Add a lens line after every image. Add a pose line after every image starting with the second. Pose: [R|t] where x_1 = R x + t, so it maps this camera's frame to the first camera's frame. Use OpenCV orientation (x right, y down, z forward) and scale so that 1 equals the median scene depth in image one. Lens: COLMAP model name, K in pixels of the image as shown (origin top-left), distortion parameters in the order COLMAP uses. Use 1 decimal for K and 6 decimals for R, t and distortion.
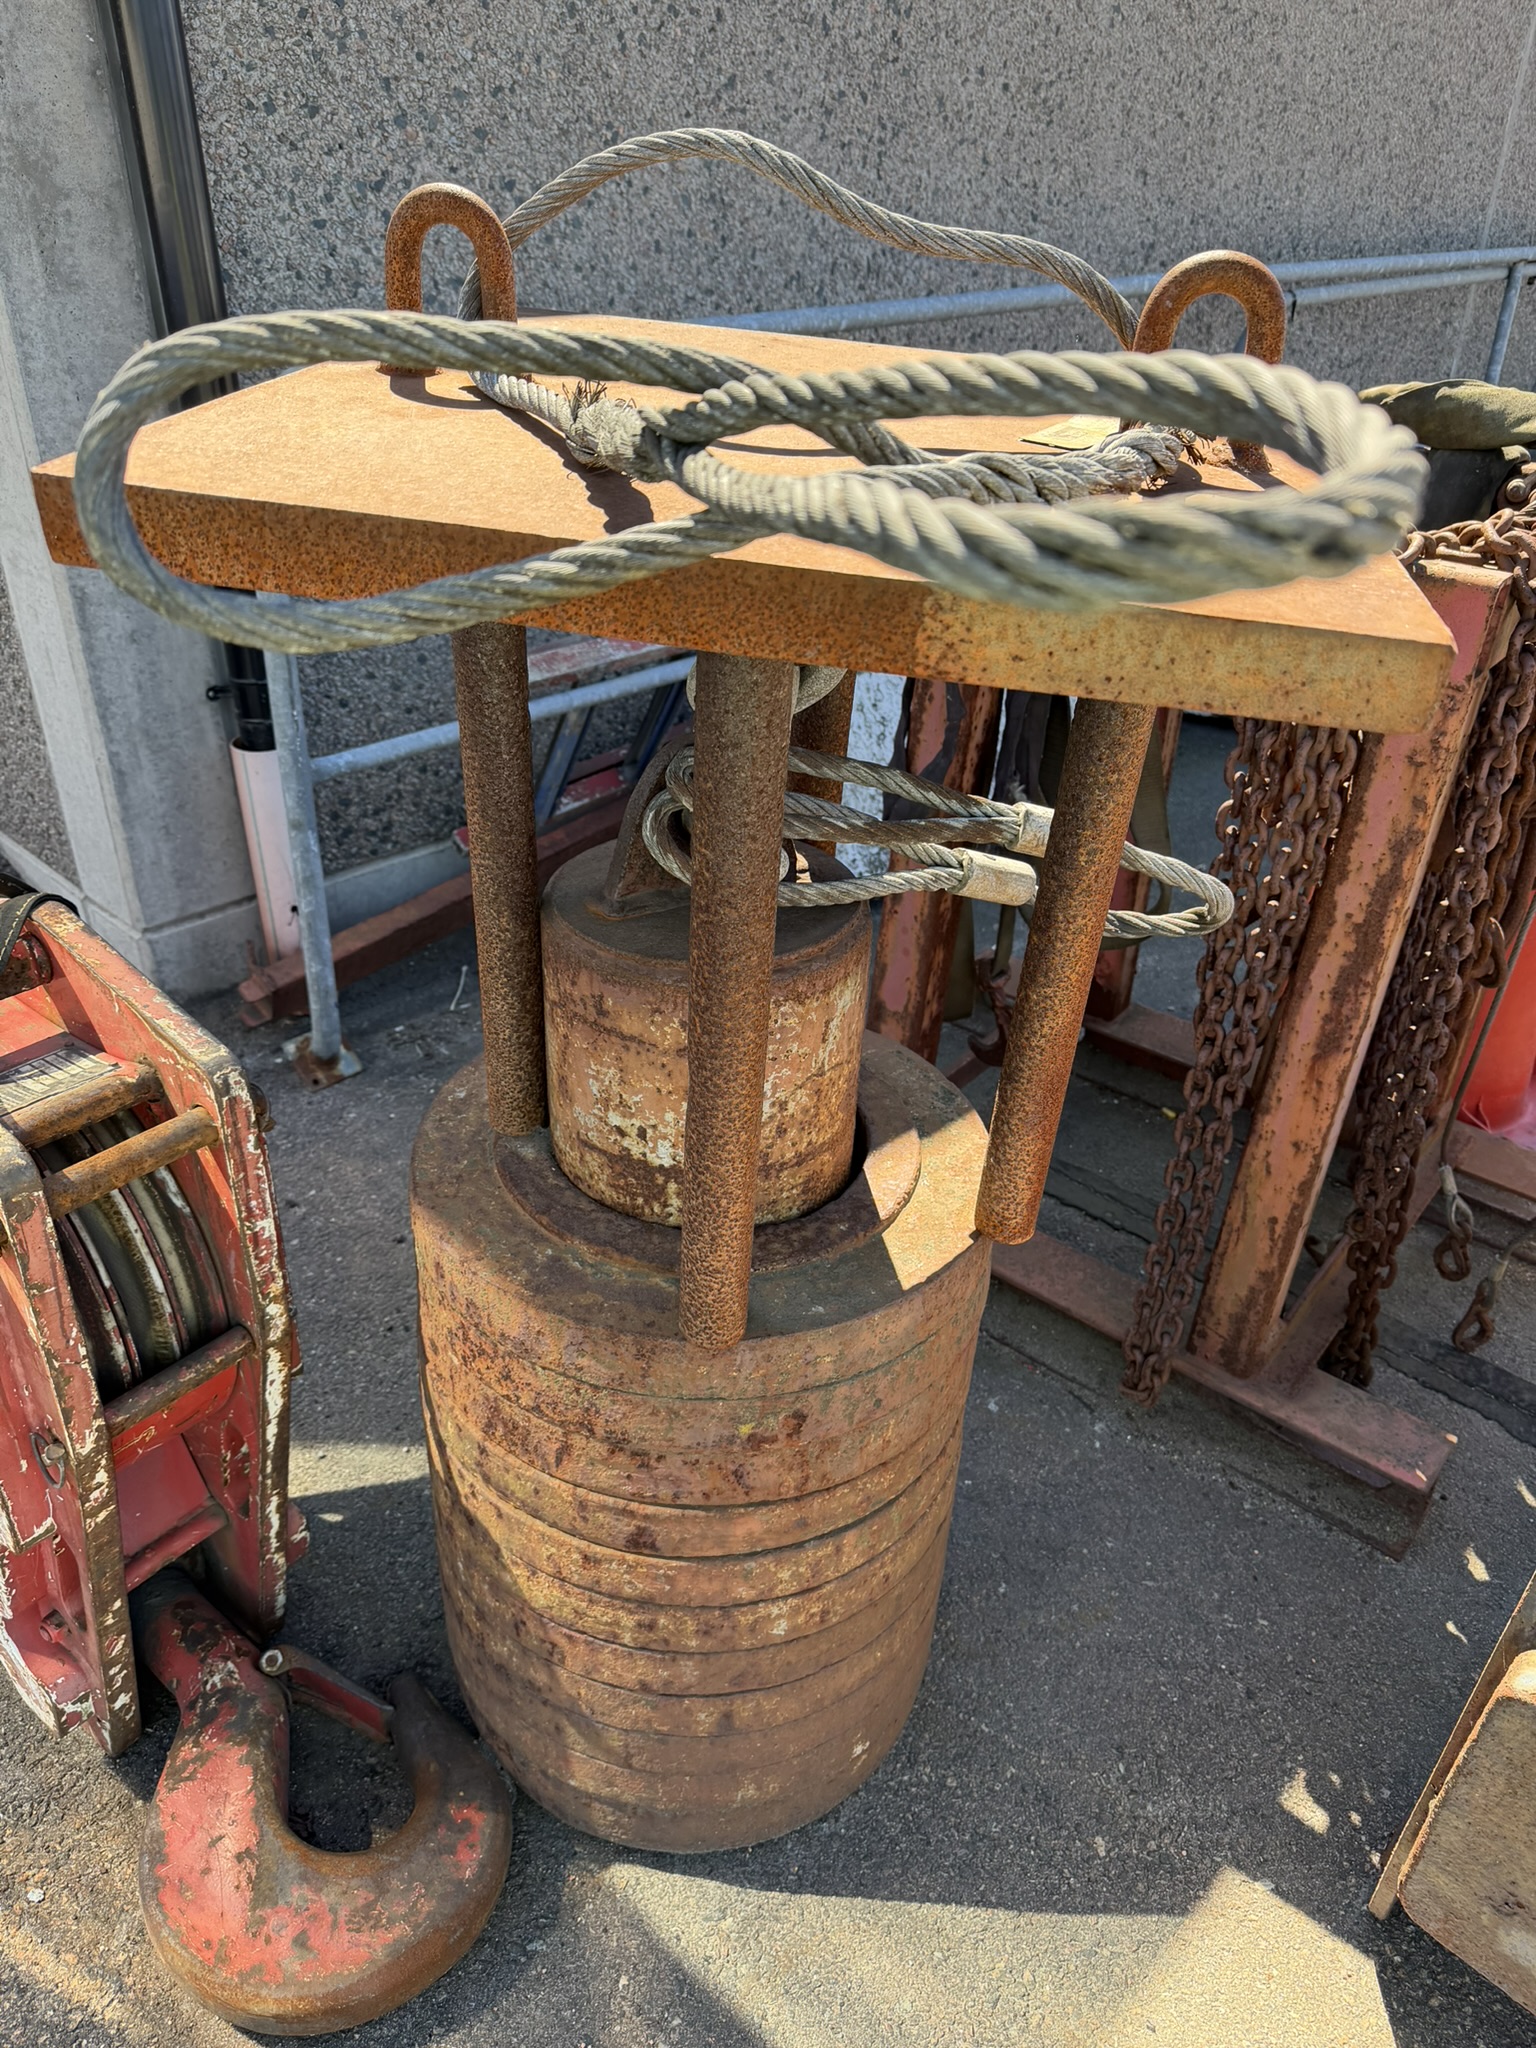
lens RADIAL K [[1452.3, 0, 717.5], [0, 1452.3, 1016.5], [0, 0, 1]] dist [0.038243, -0.045051]
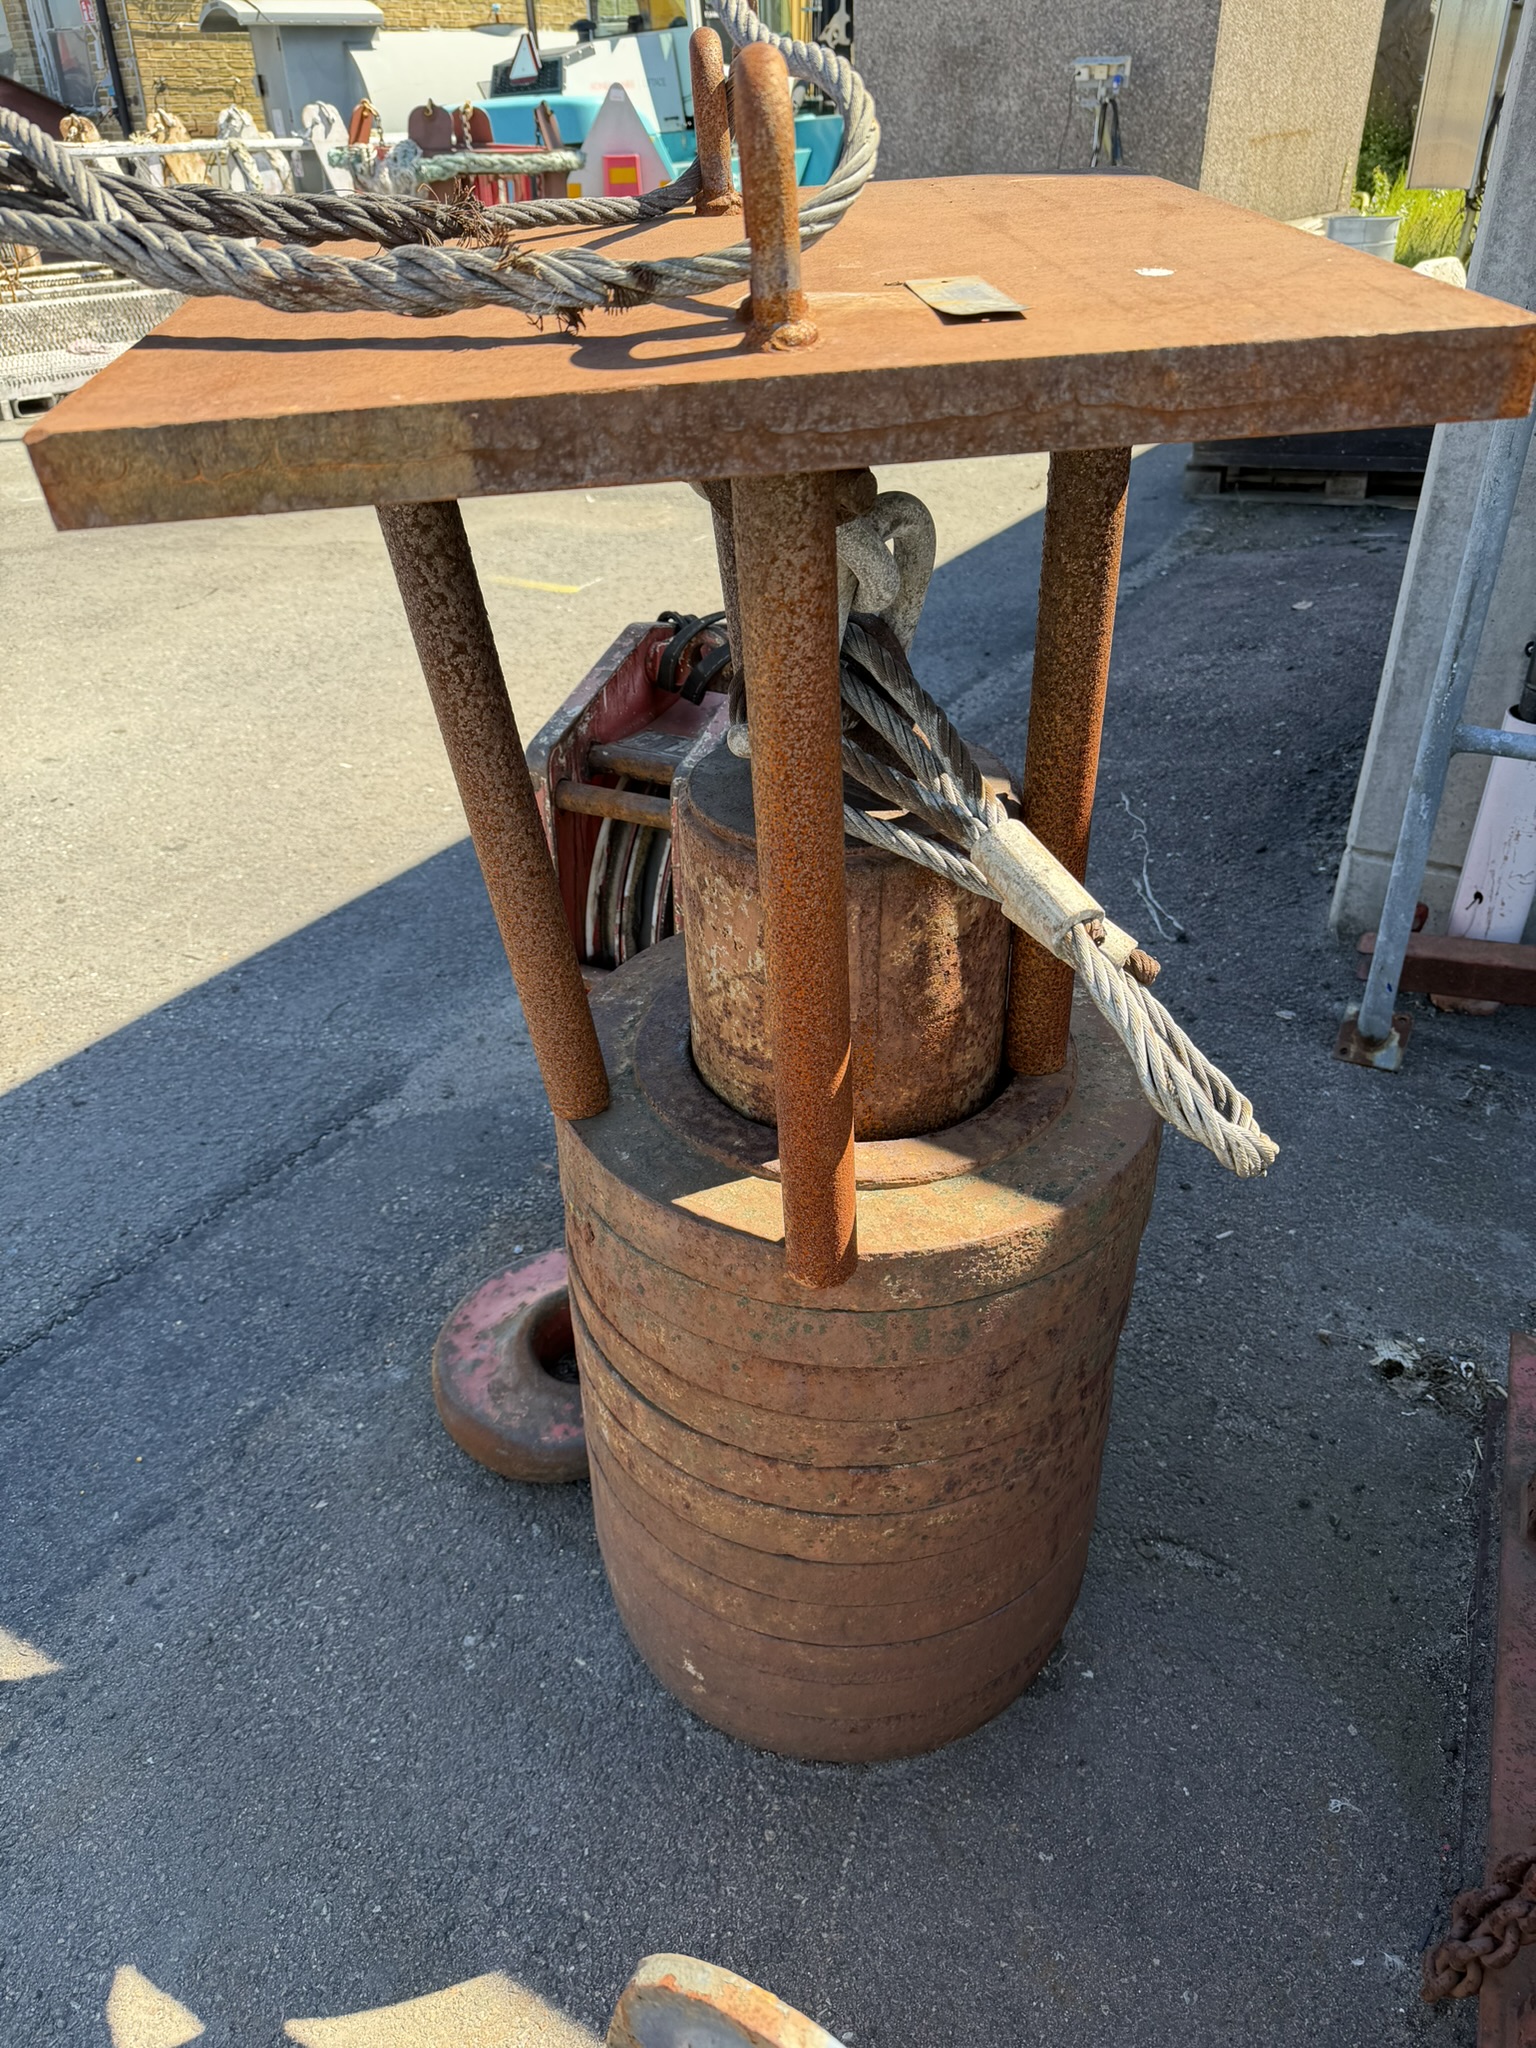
lens RADIAL K [[1452.3, 0, 775.3], [0, 1452.3, 985.9], [0, 0, 1]] dist [0.038243, -0.045051]
pose [[0.286538, 0.488468, -0.824193, 0.401218], [-0.474974, 0.819531, 0.320576, -0.124833], [0.832043, 0.299614, 0.466837, 0.257807]]
